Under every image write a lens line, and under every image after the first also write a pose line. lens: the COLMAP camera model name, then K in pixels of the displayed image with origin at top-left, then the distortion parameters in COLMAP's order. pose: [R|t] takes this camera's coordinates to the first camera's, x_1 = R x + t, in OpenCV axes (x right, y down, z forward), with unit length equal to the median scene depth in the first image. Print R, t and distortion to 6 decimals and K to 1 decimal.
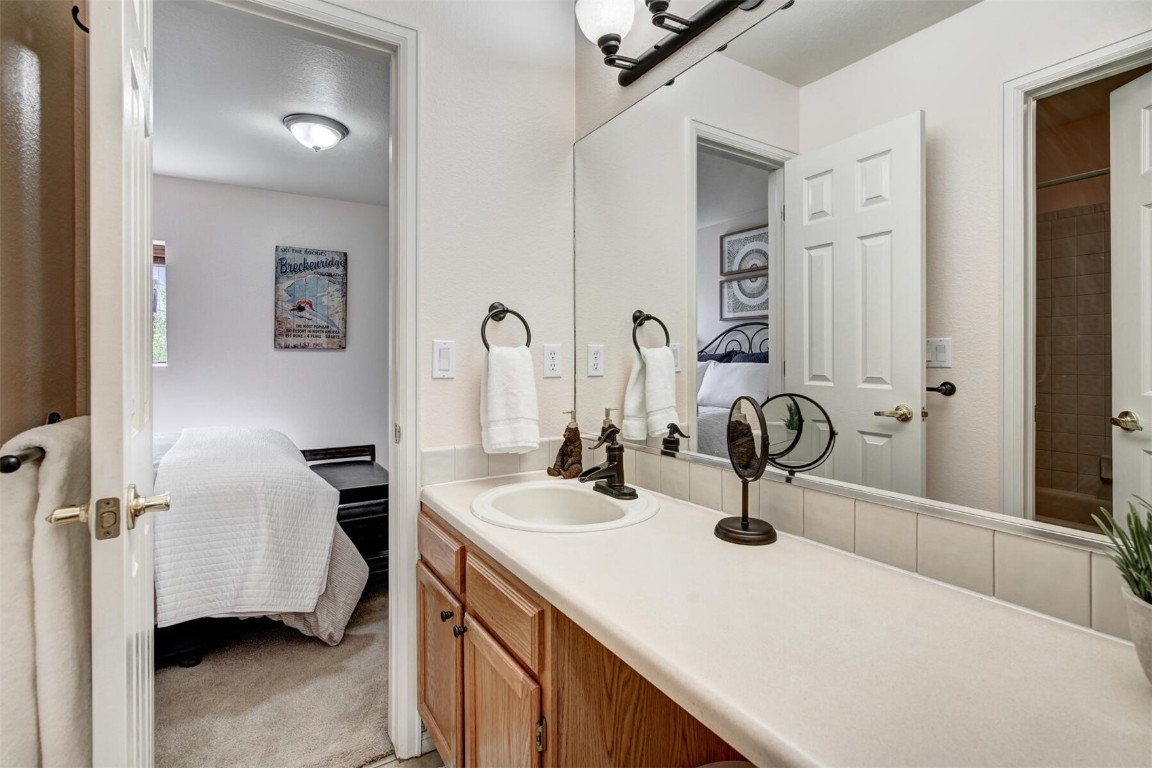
lens RADIAL K [[536.8, 0, 574.7], [0, 536.8, 358.8], [0, 0, 1]] dist [-0.002145, -0.000146]
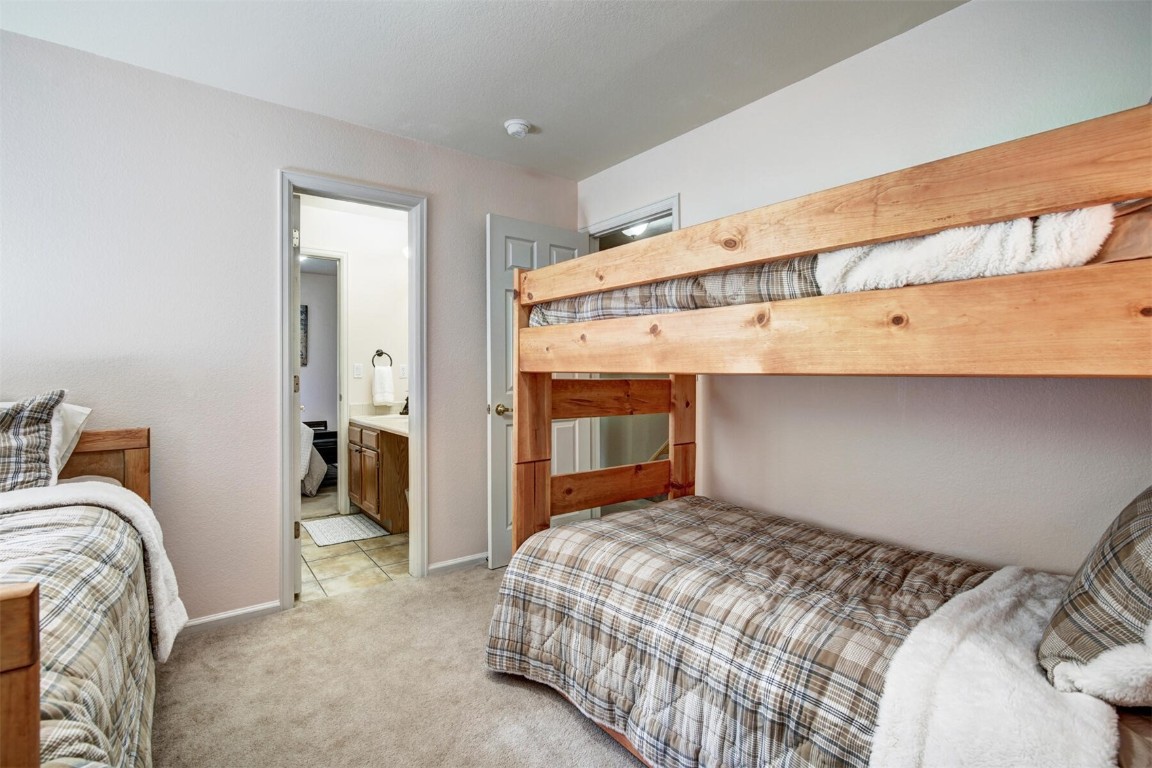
lens RADIAL K [[520.0, 0, 576.0], [0, 520.0, 384.0], [0, 0, 1]] dist [0.000091, -0.000273]
pose [[0.995287, -0.001311, 0.096964, 0.459940], [0.001072, 0.999996, 0.002511, 0.048855], [-0.096966, -0.002395, 0.995285, -1.325372]]
